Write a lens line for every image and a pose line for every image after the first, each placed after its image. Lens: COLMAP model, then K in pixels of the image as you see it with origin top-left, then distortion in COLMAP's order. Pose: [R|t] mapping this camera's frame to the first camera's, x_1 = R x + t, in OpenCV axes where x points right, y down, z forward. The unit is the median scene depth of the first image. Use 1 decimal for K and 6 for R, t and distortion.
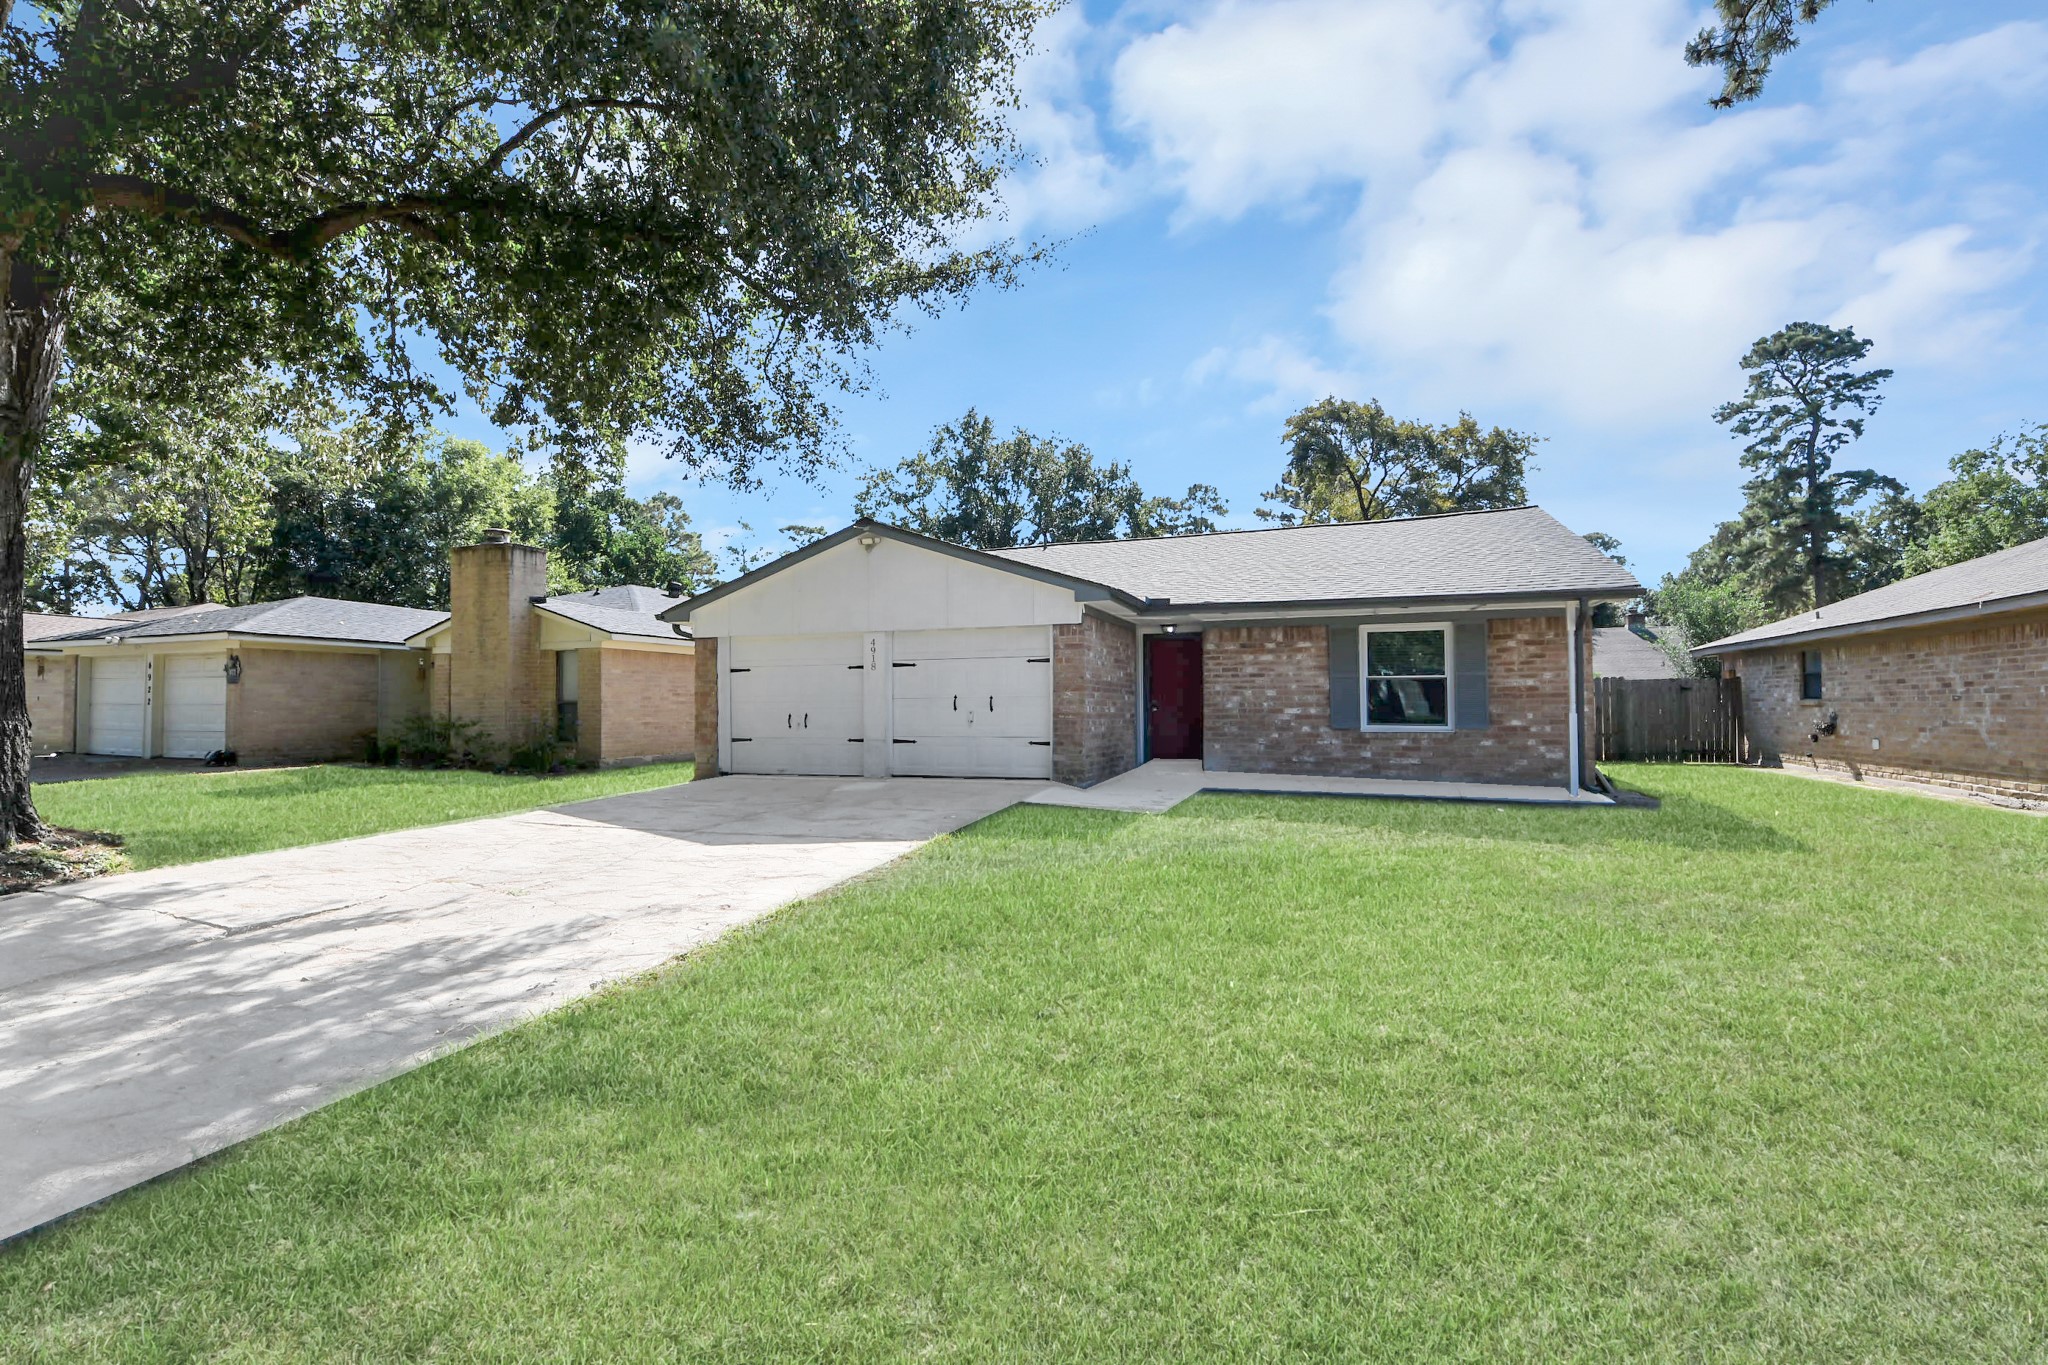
lens RADIAL K [[956.9, 0, 970.0], [0, 956.9, 692.5], [0, 0, 1]] dist [-0.001155, -0.013315]
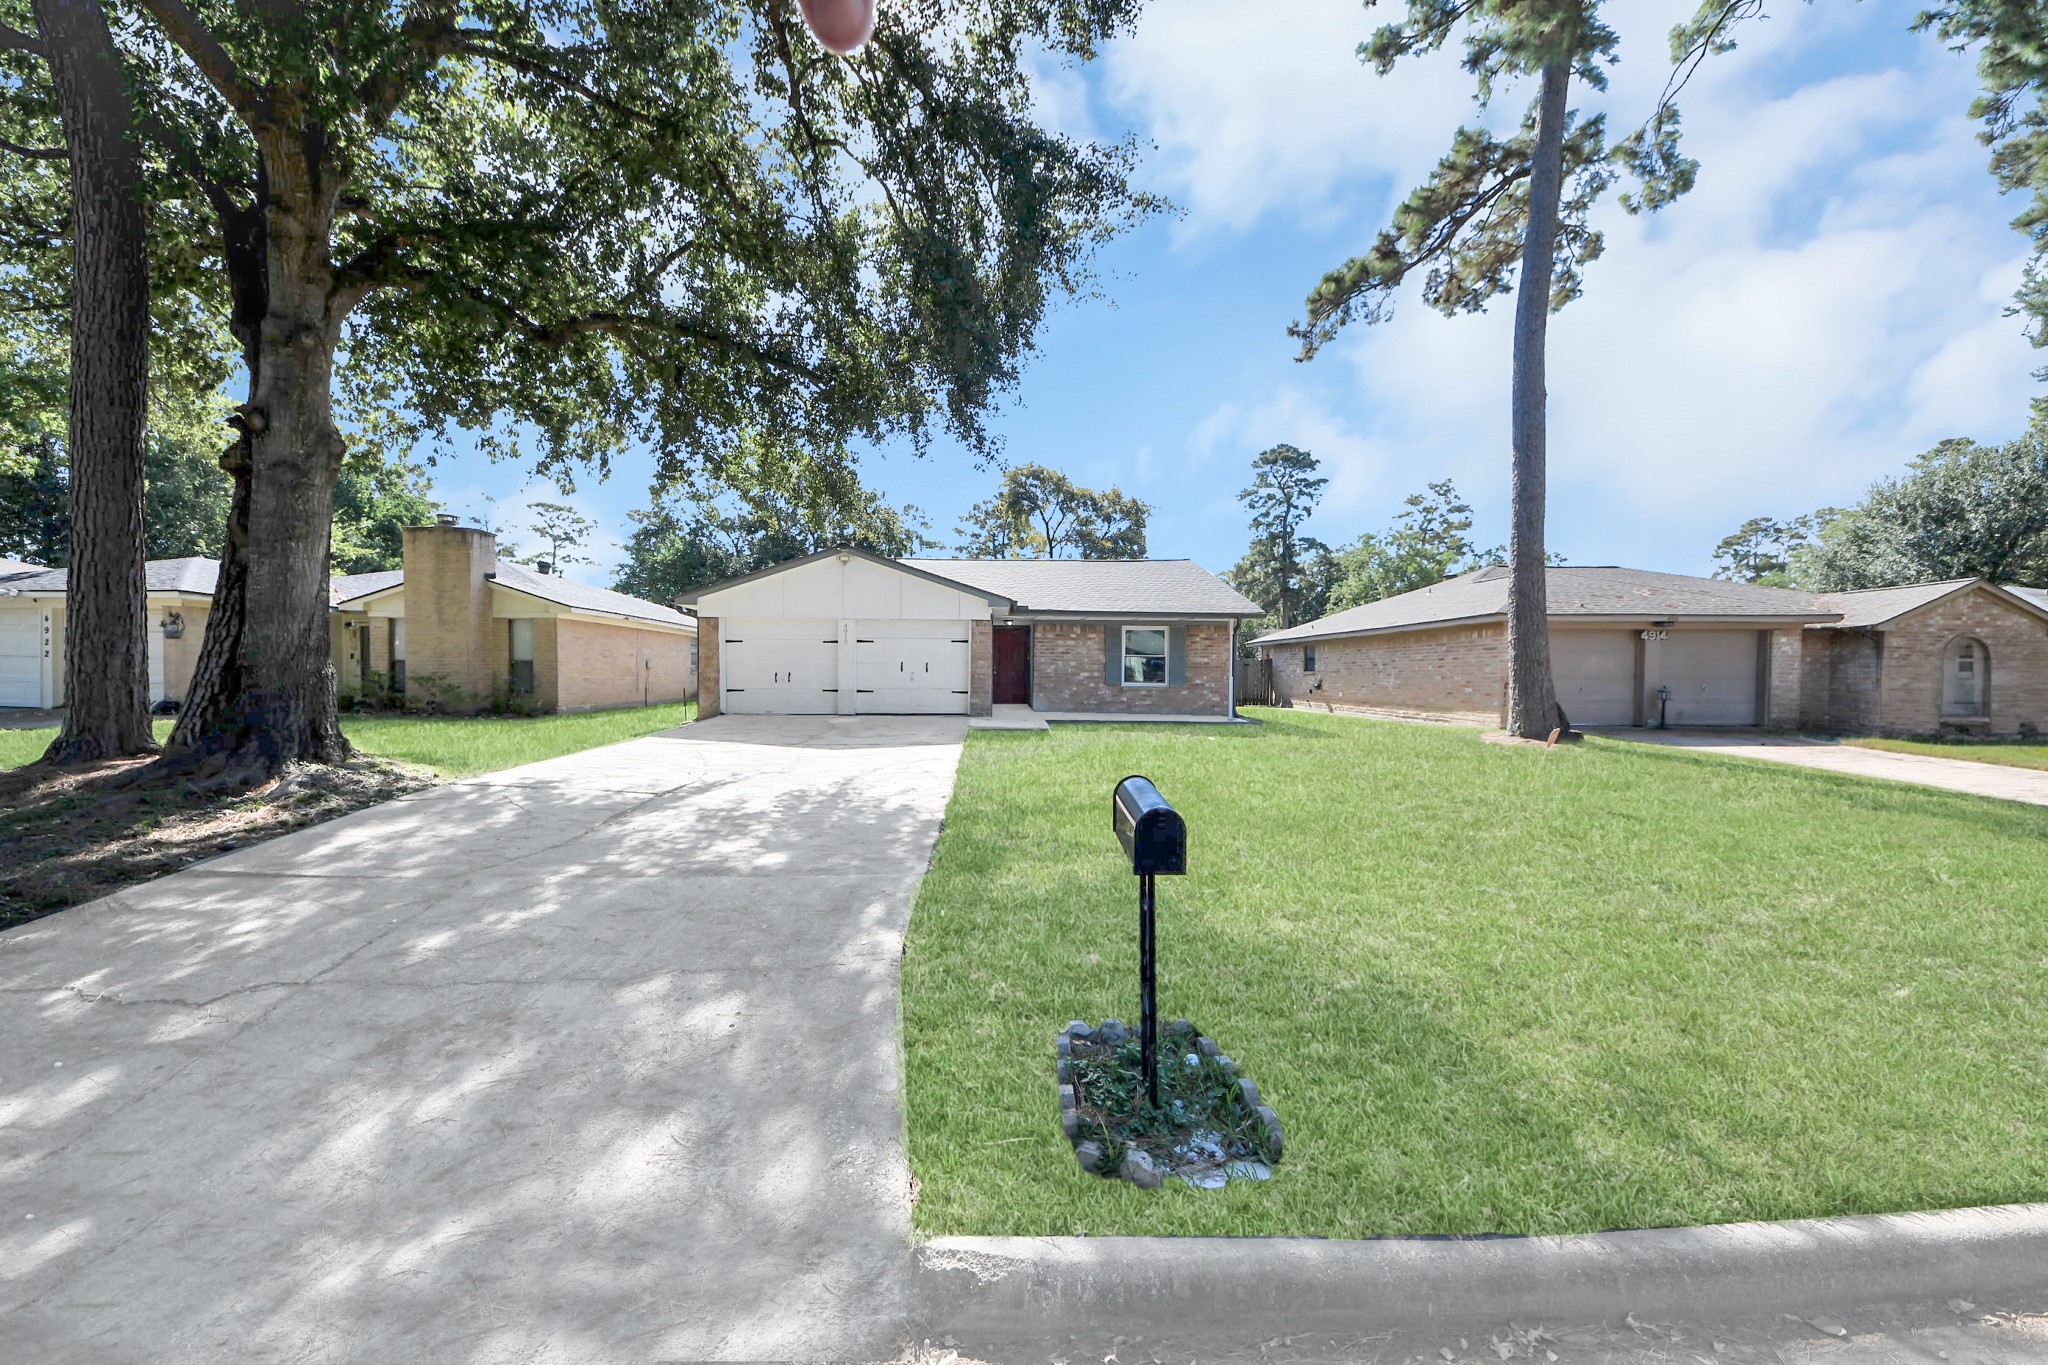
lens RADIAL K [[739.7, 0, 1027.9], [0, 739.7, 693.7], [0, 0, 1]] dist [0.036604, -0.025172]
pose [[0.917437, 0.000051, 0.397882, -0.214340], [-0.016759, 0.999118, 0.038513, 0.003581], [-0.397529, -0.042001, 0.916628, -0.137580]]
